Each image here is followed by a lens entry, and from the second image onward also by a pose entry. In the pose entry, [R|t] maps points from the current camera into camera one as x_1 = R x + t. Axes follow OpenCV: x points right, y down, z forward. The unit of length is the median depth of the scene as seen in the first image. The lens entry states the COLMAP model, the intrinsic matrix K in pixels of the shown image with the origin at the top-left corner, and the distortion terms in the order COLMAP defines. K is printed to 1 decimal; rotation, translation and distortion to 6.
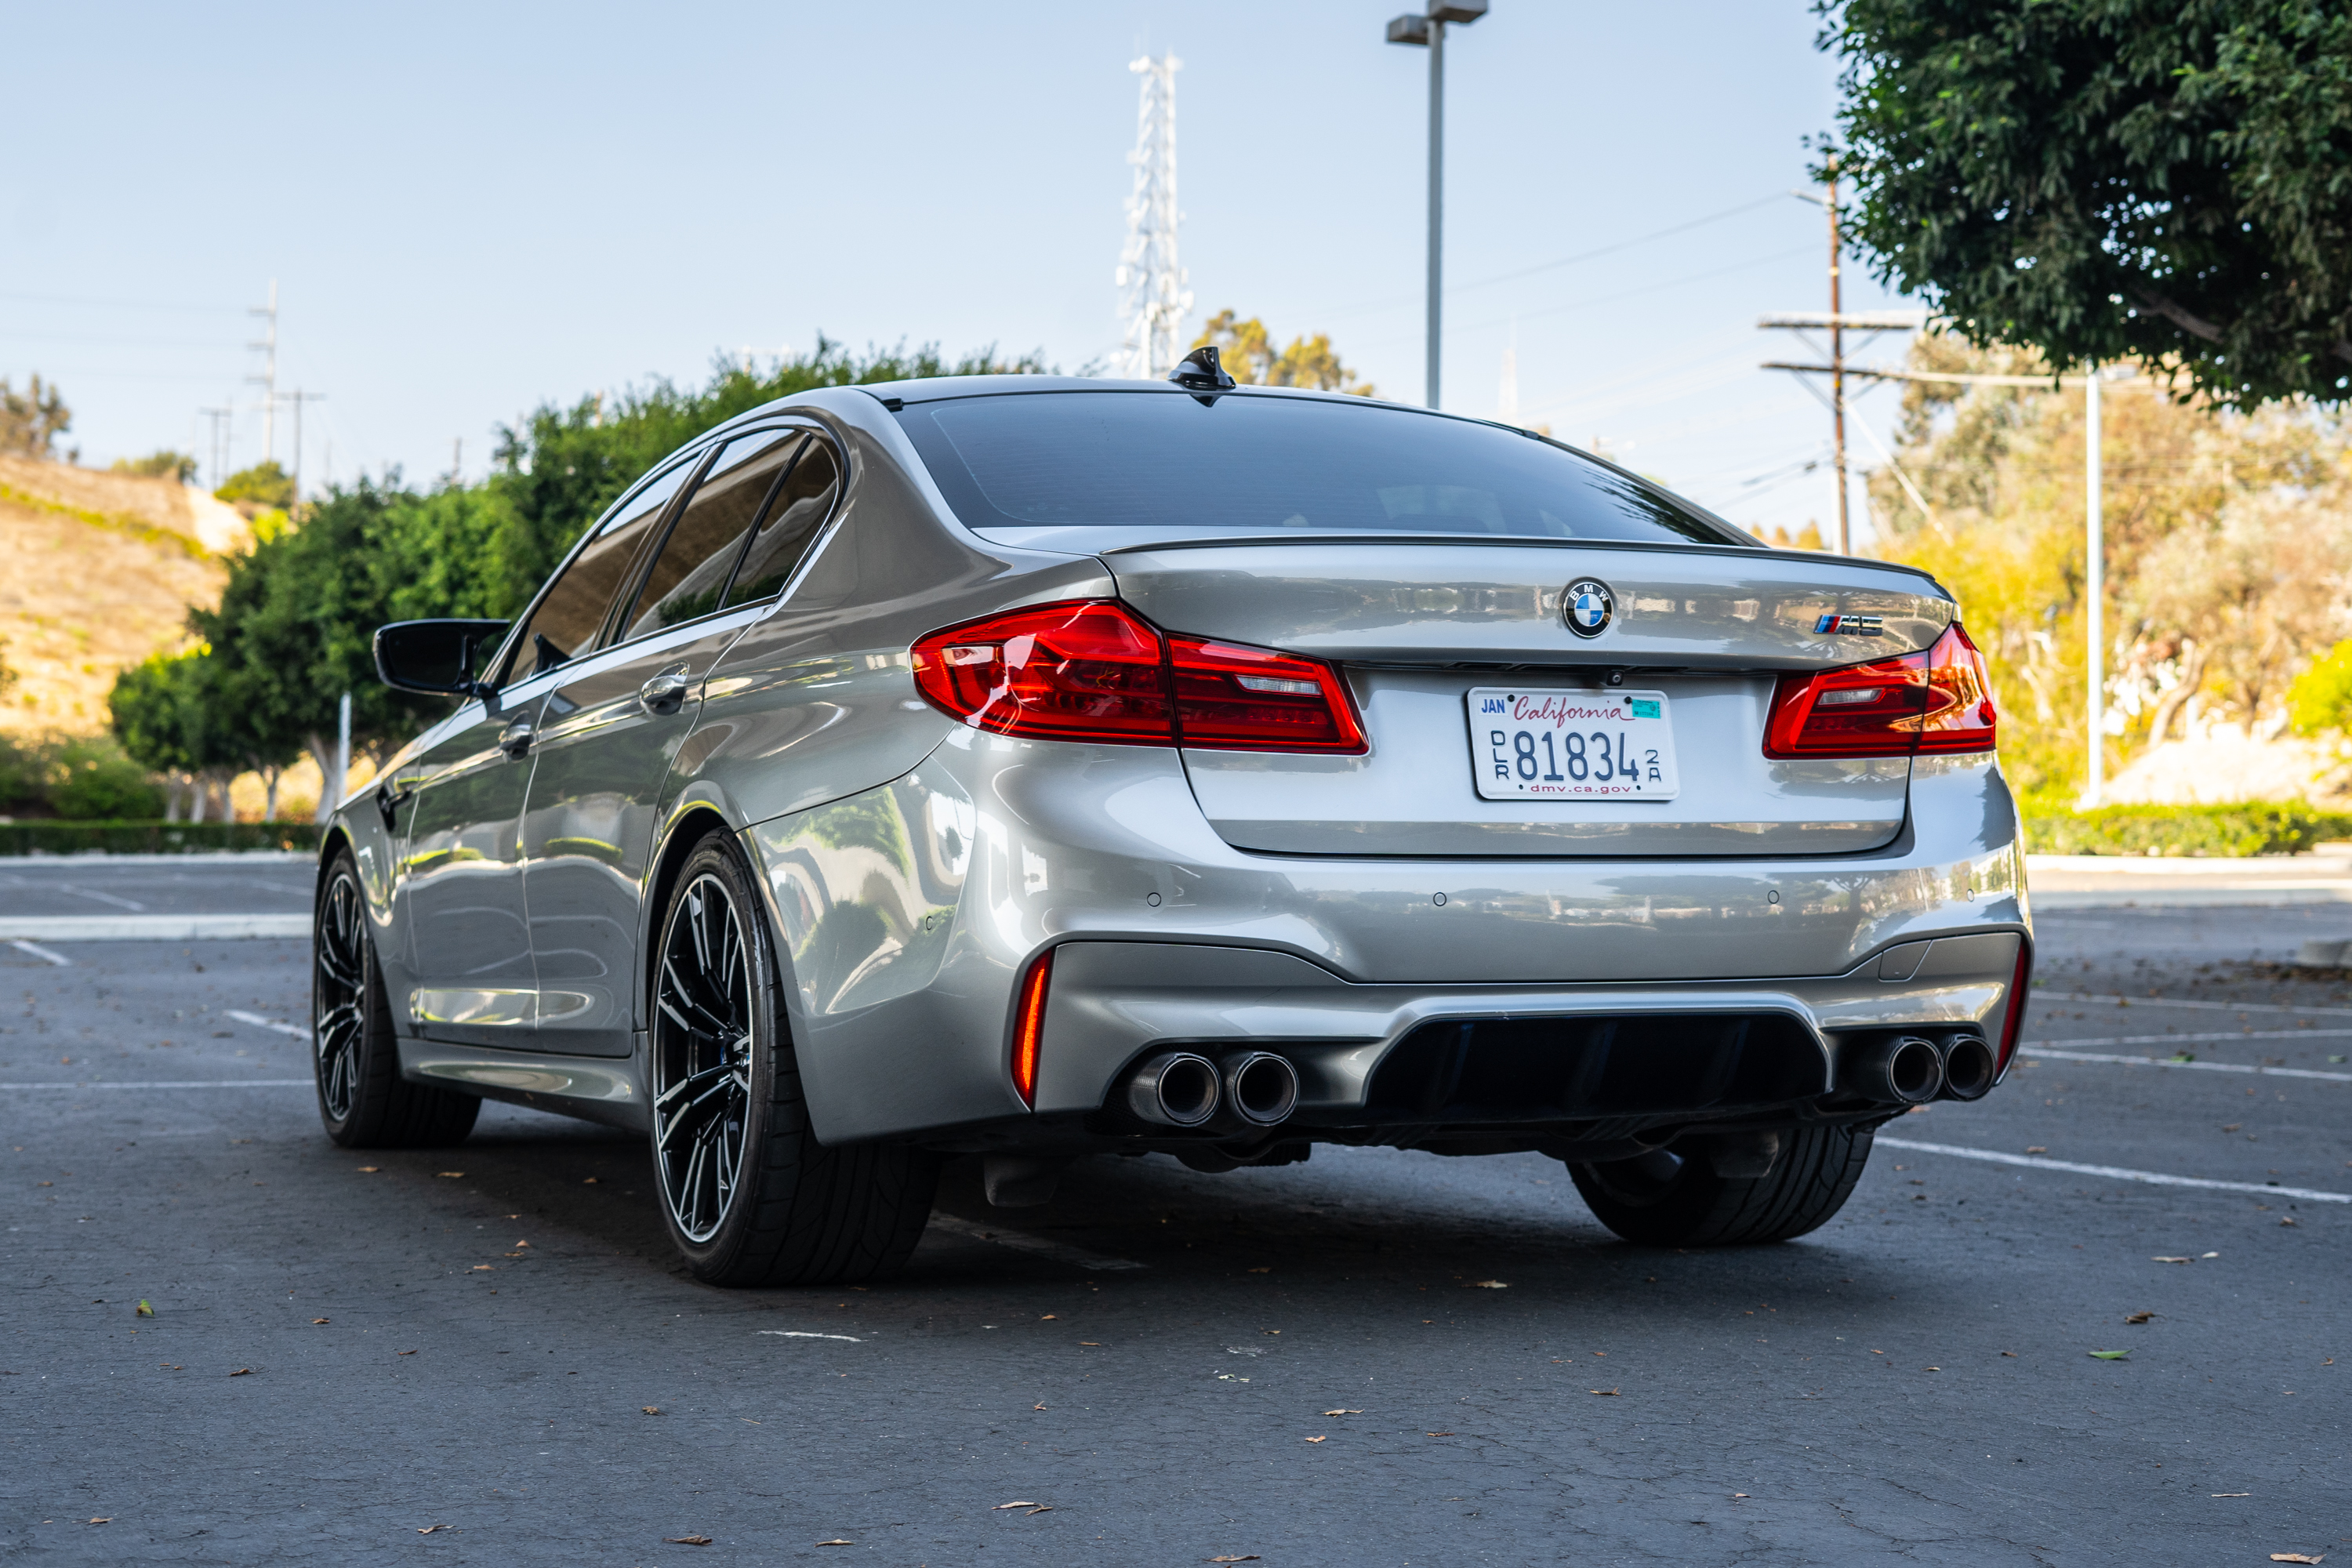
lens RADIAL K [[3718.2, 0, 1251.2], [0, 3718.2, 810.0], [0, 0, 1]] dist [-0.019832, 0.000000]
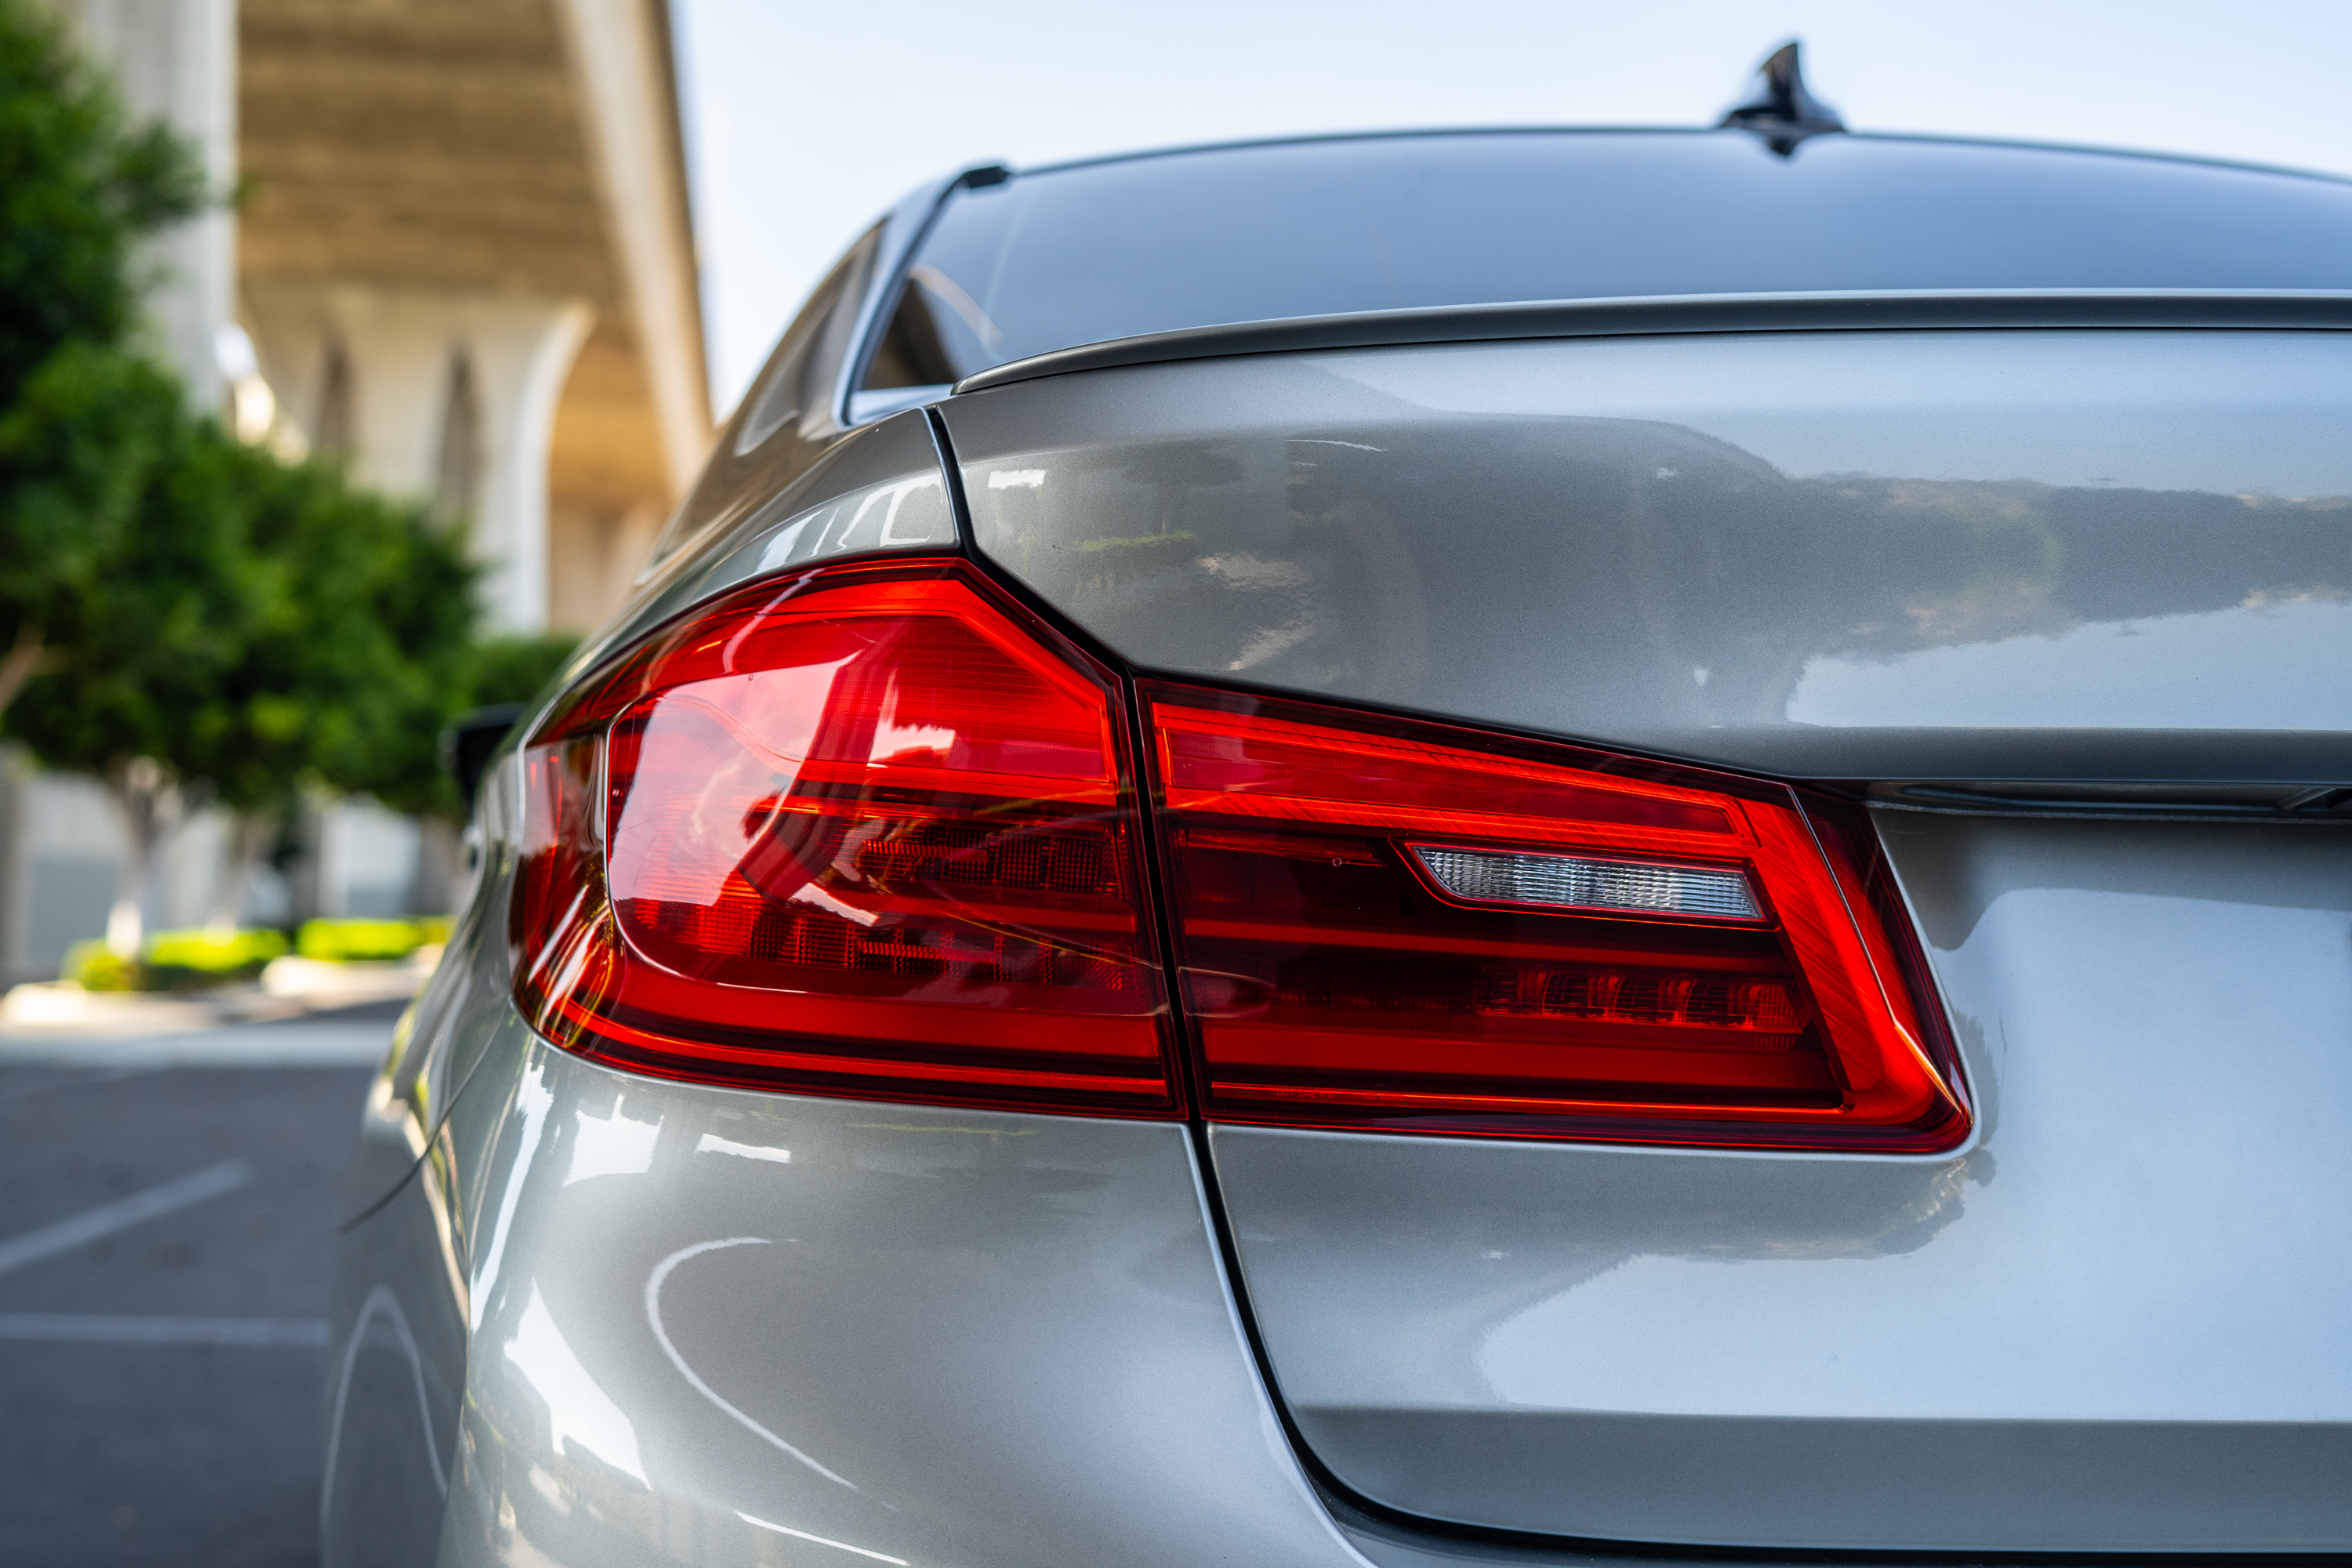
lens RADIAL K [[3498.1, 0, 1167.0], [0, 3498.1, 780.9], [0, 0, 1]] dist [0.039821, 0.000000]
pose [[0.957029, -0.006905, -0.289909, 0.048708], [-0.003152, 0.999410, -0.034210, -0.032168], [0.289974, 0.033654, 0.956443, 0.761076]]
